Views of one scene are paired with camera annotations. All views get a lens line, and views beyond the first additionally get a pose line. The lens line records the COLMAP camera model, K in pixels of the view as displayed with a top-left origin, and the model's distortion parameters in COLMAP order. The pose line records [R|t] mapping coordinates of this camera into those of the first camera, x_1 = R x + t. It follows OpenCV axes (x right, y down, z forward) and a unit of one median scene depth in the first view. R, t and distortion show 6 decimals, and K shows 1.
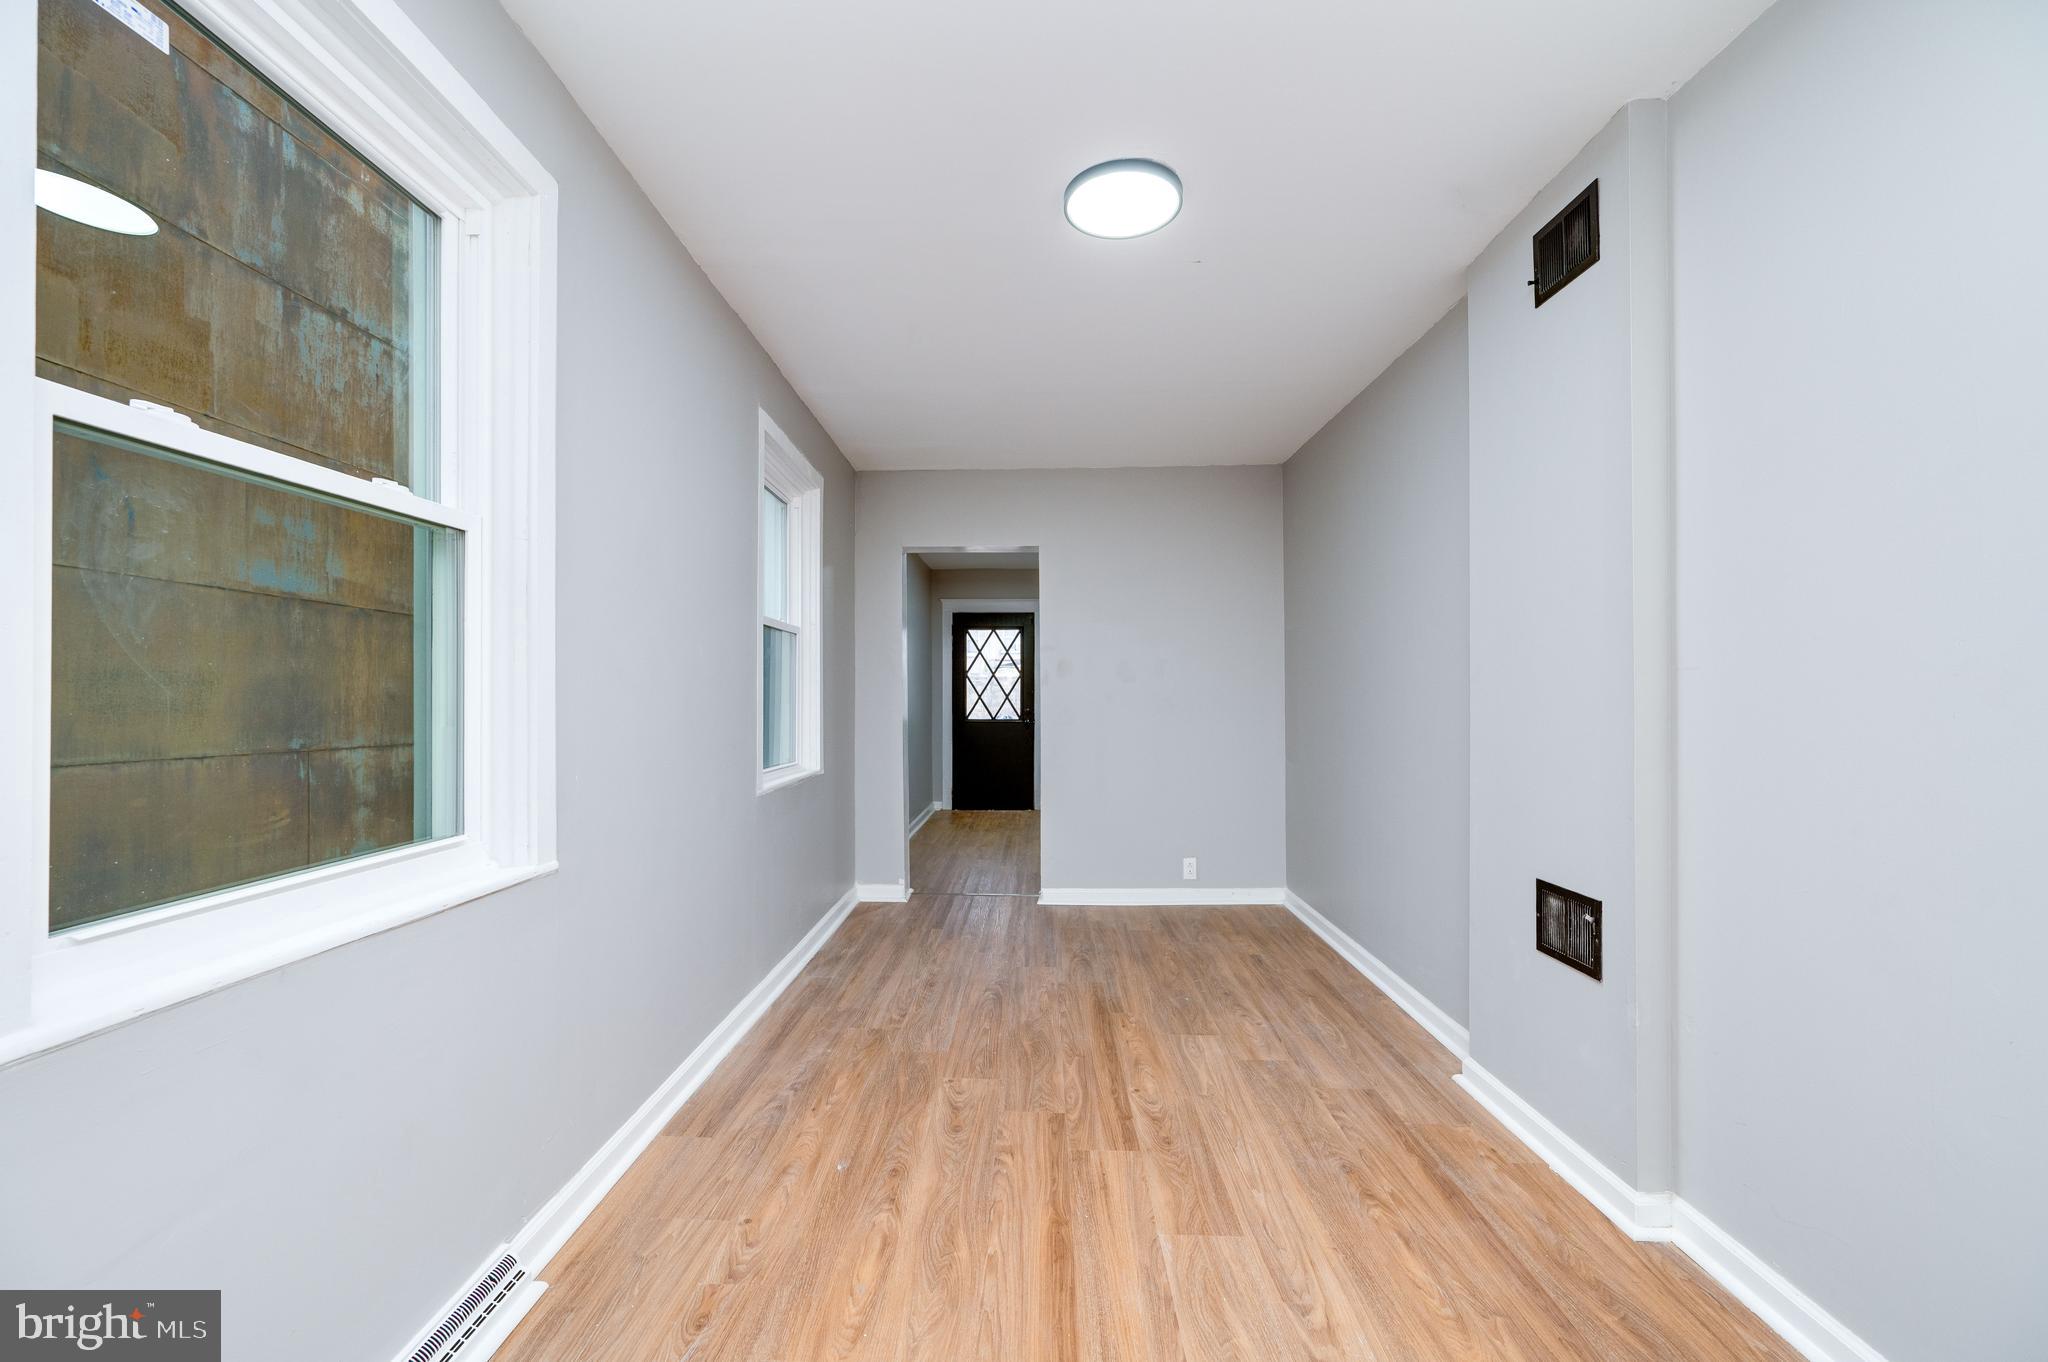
lens RADIAL K [[836.0, 0, 1000.5], [0, 836.0, 693.0], [0, 0, 1]] dist [0.000671, -0.000228]
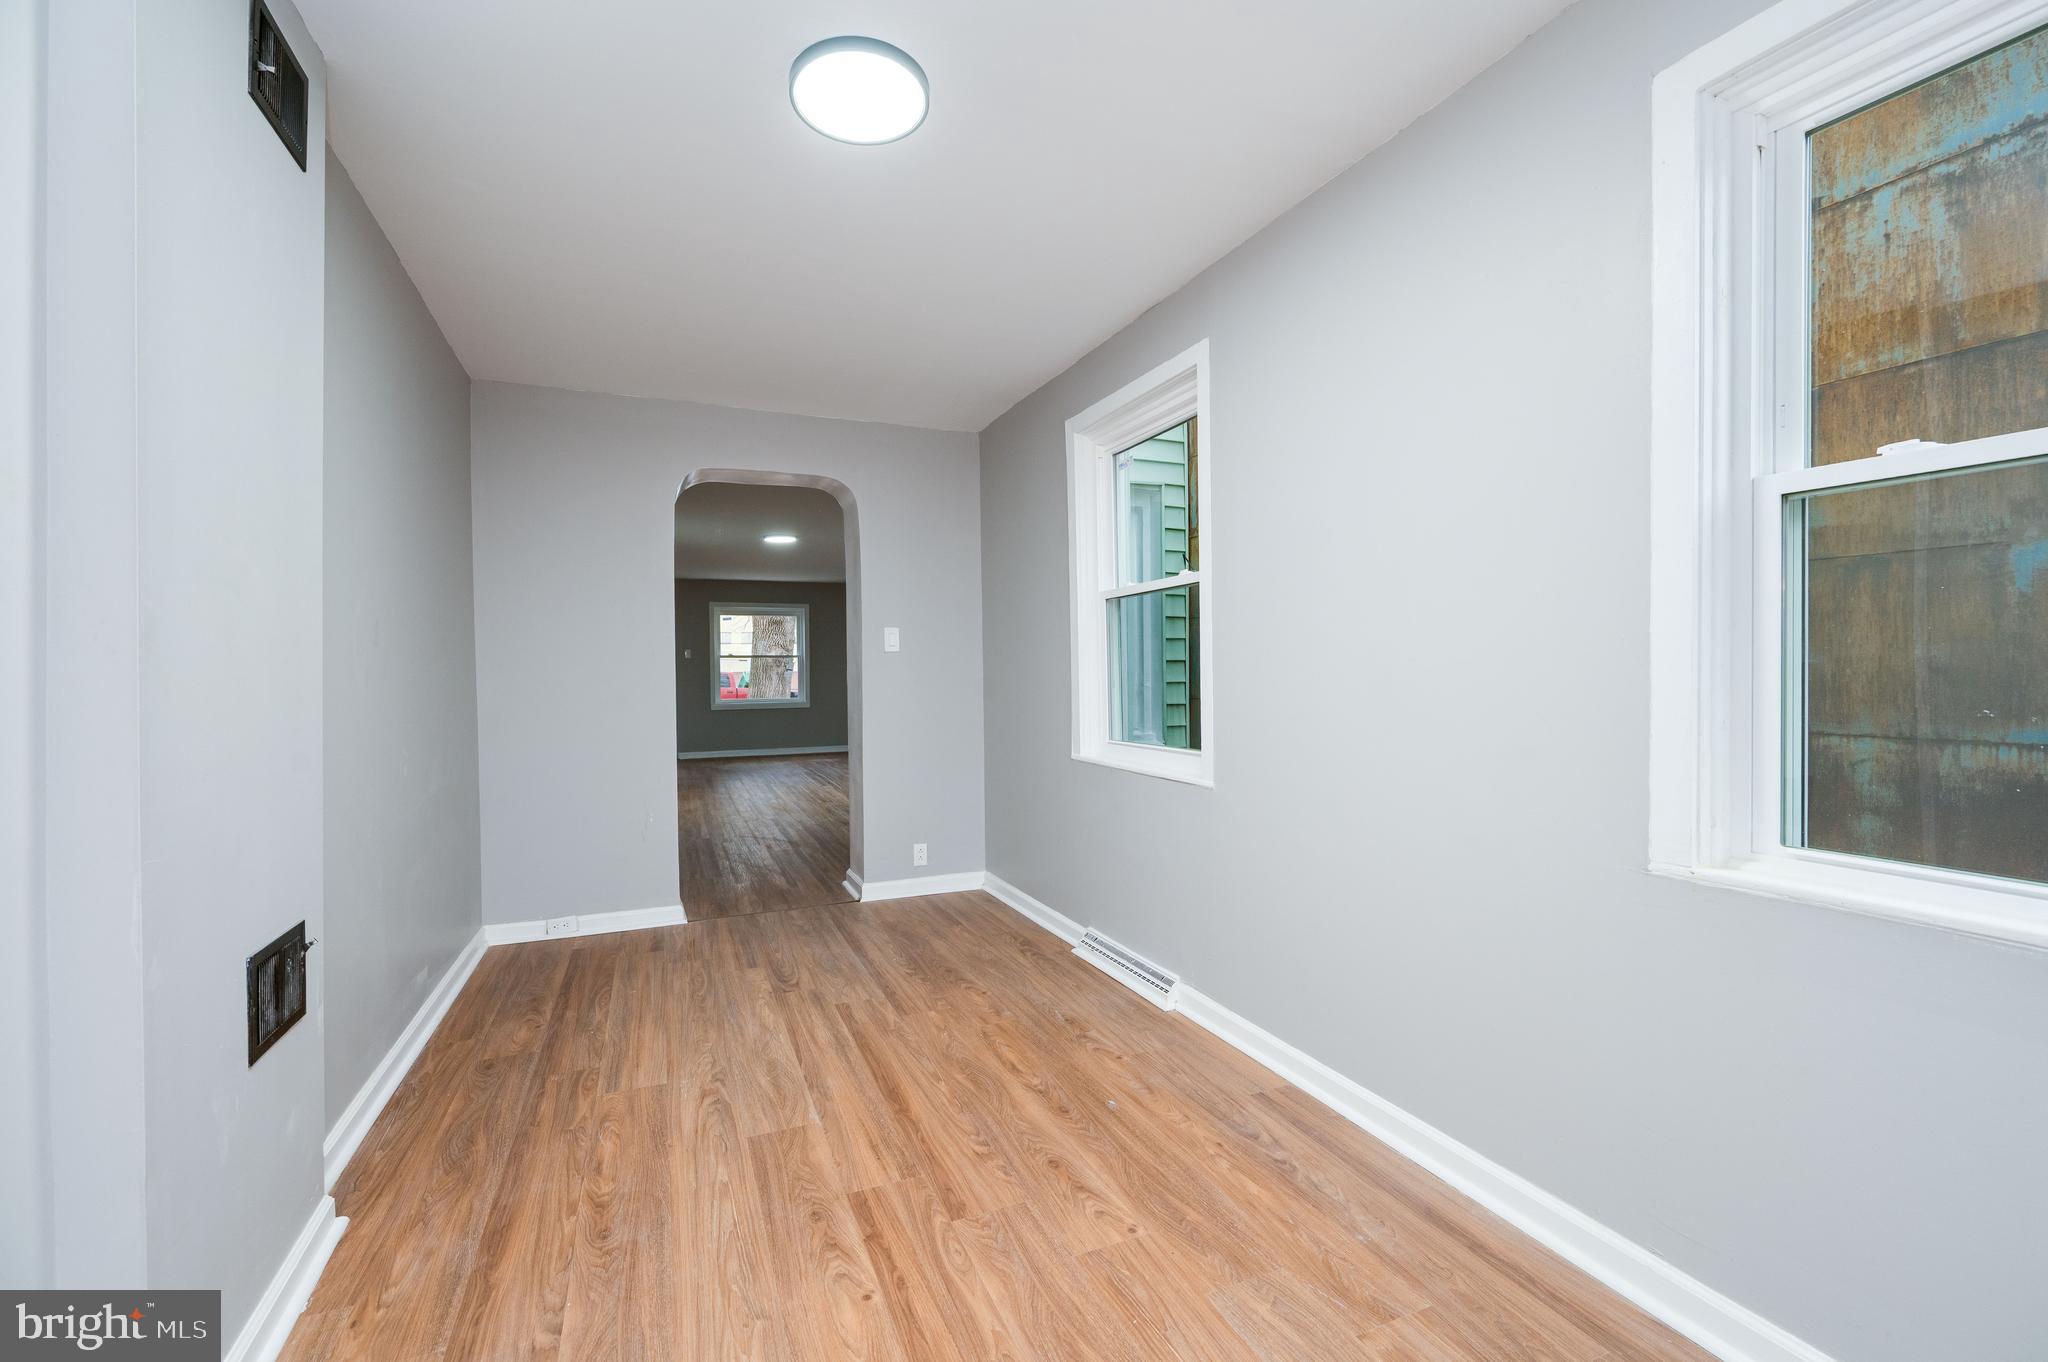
lens RADIAL K [[817.7, 0, 1001.2], [0, 817.7, 678.7], [0, 0, 1]] dist [-0.000654, -0.000142]
pose [[-0.904223, 0.008534, -0.426976, 0.333296], [0.009275, 0.999957, 0.000346, 0.005281], [0.426960, -0.003647, -0.904263, 1.611623]]
